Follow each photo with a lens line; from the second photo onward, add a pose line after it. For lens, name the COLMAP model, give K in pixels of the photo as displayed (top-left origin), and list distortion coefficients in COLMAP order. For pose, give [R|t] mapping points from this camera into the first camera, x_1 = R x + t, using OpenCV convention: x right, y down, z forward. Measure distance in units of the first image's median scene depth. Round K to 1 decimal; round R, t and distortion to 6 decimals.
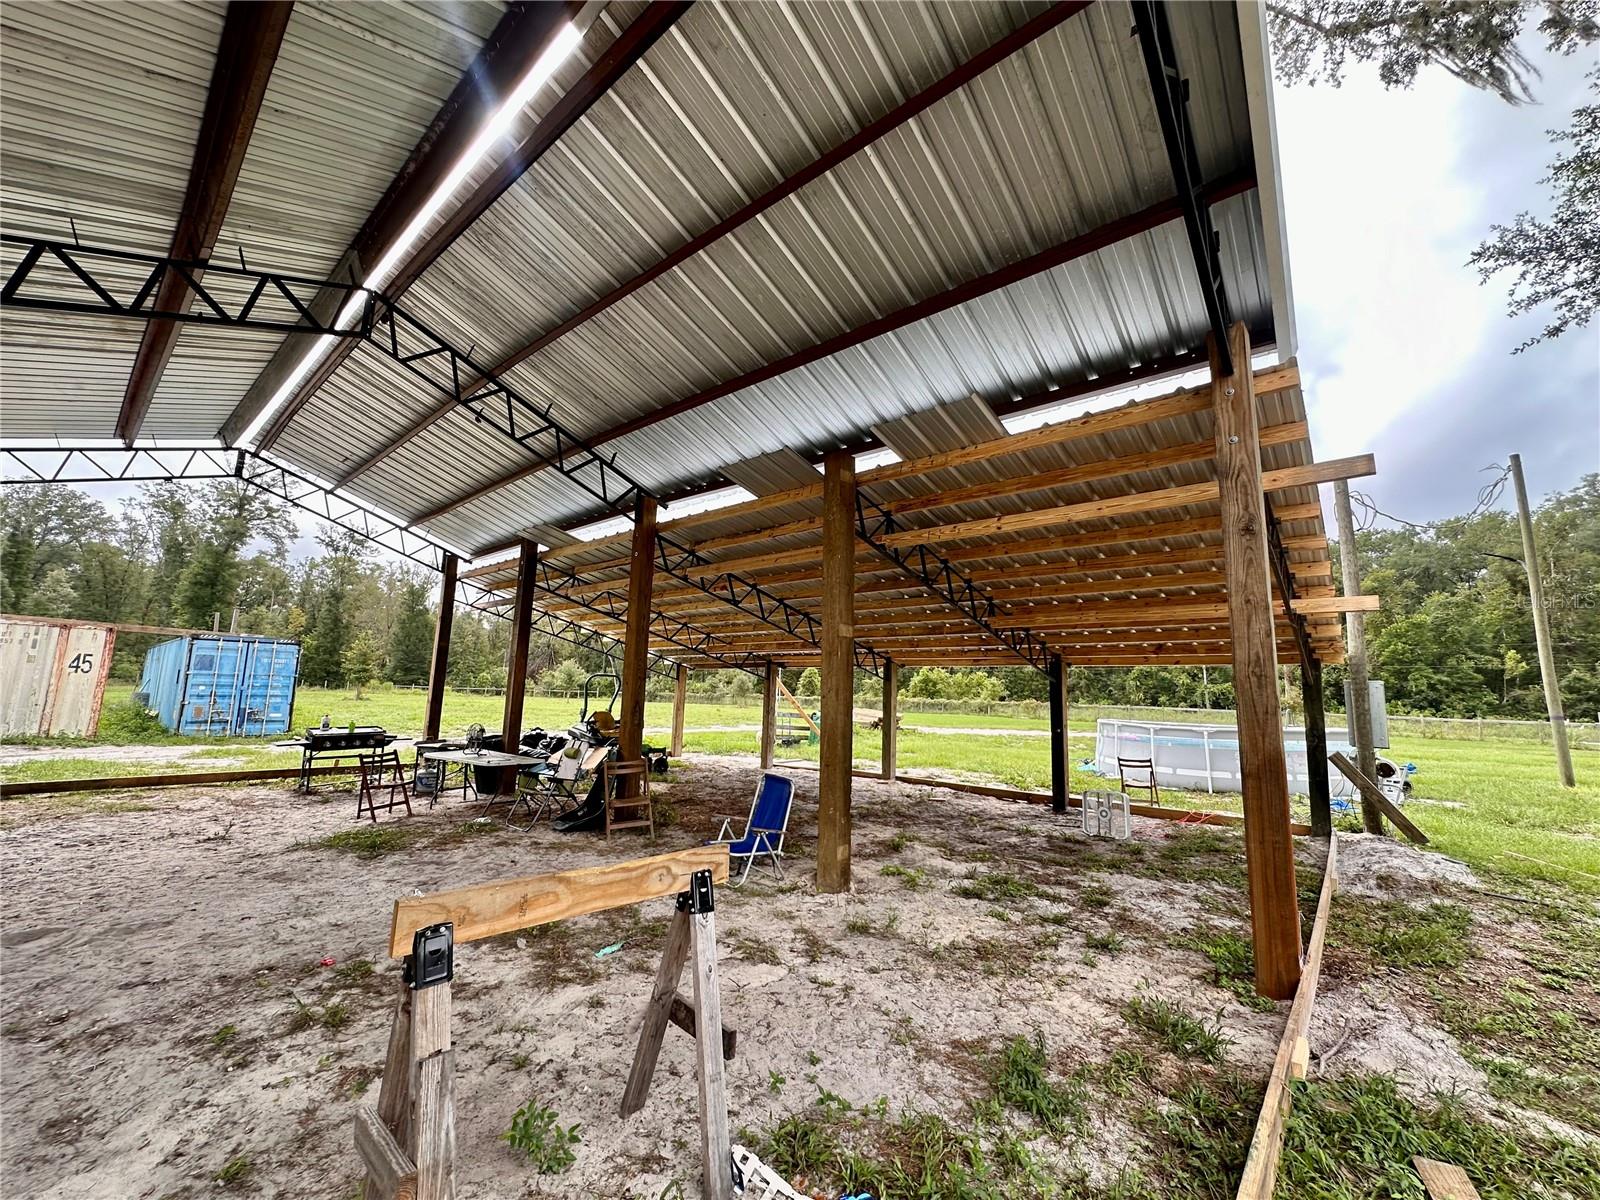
lens RADIAL K [[628.0, 0, 800.0], [0, 628.0, 600.0], [0, 0, 1]] dist [-0.008506, 0.000224]
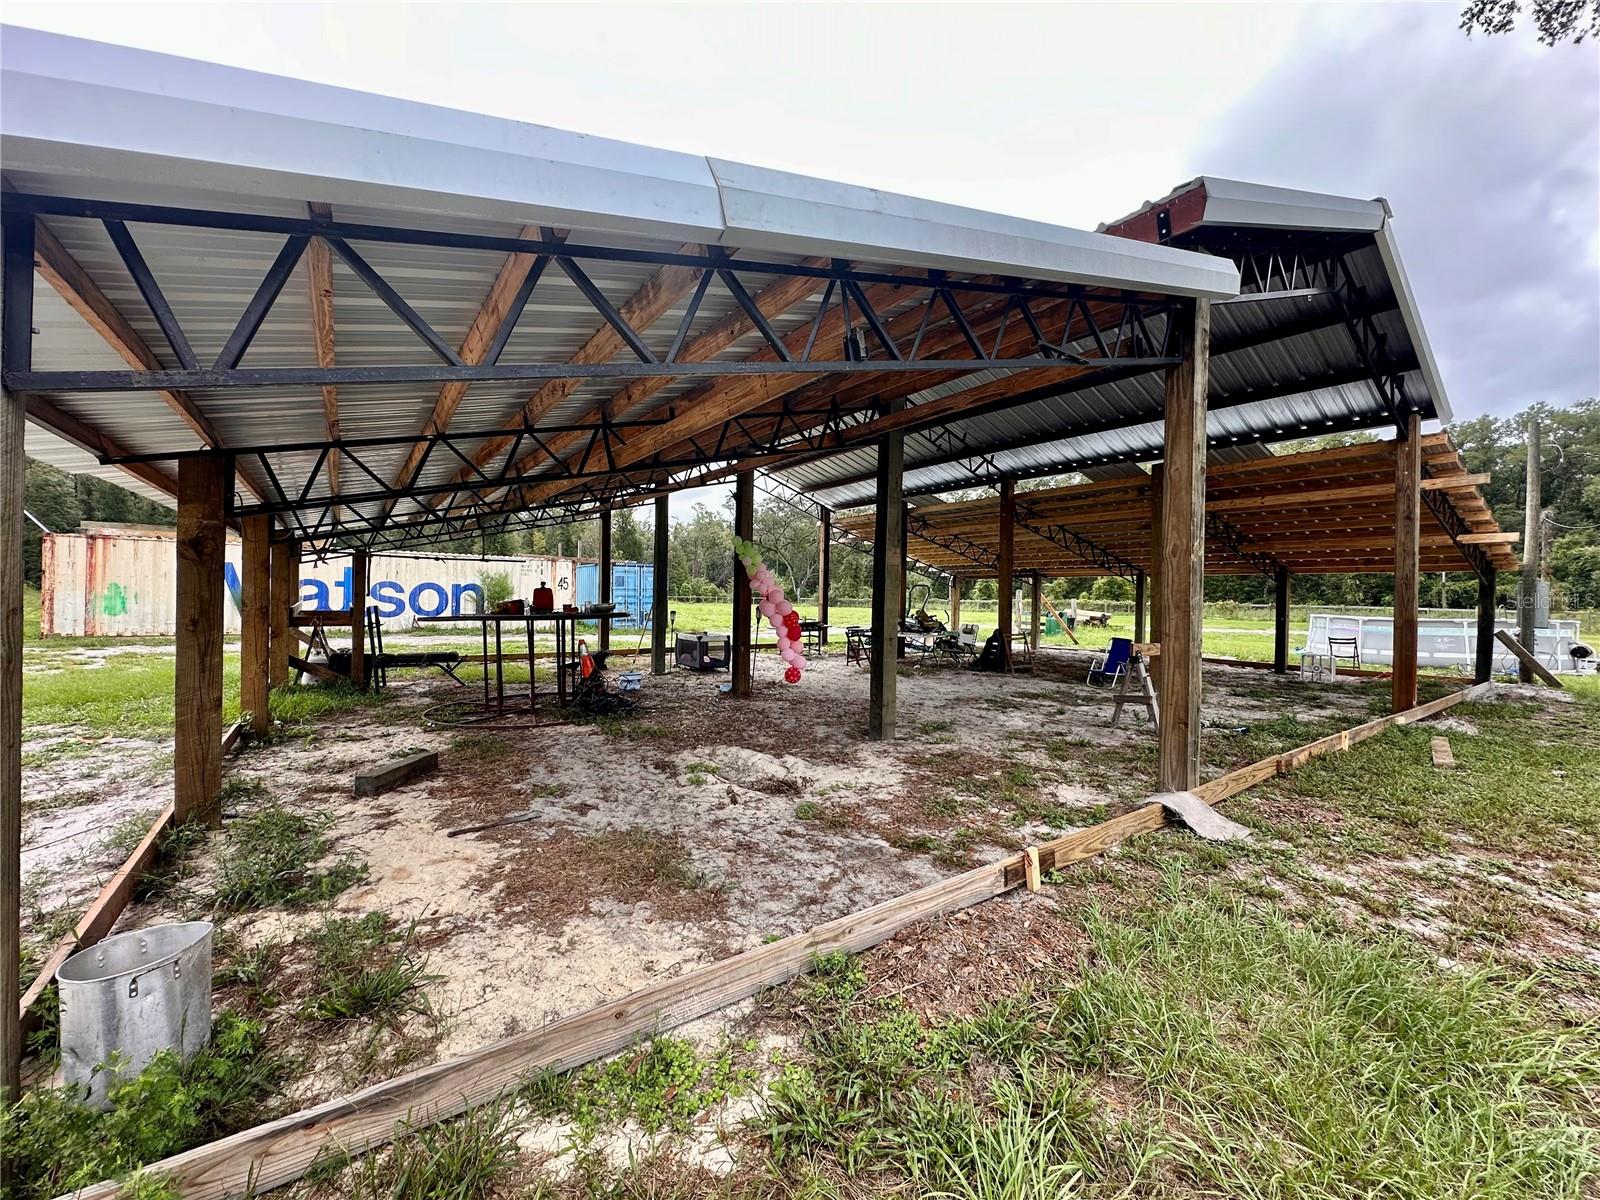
lens RADIAL K [[628.0, 0, 800.0], [0, 628.0, 600.0], [0, 0, 1]] dist [-0.008506, 0.000224]
pose [[0.971261, -0.011428, -0.237742, -0.307584], [0.046890, 0.988459, 0.144048, -0.089249], [0.233352, -0.151056, 0.960588, -0.602815]]
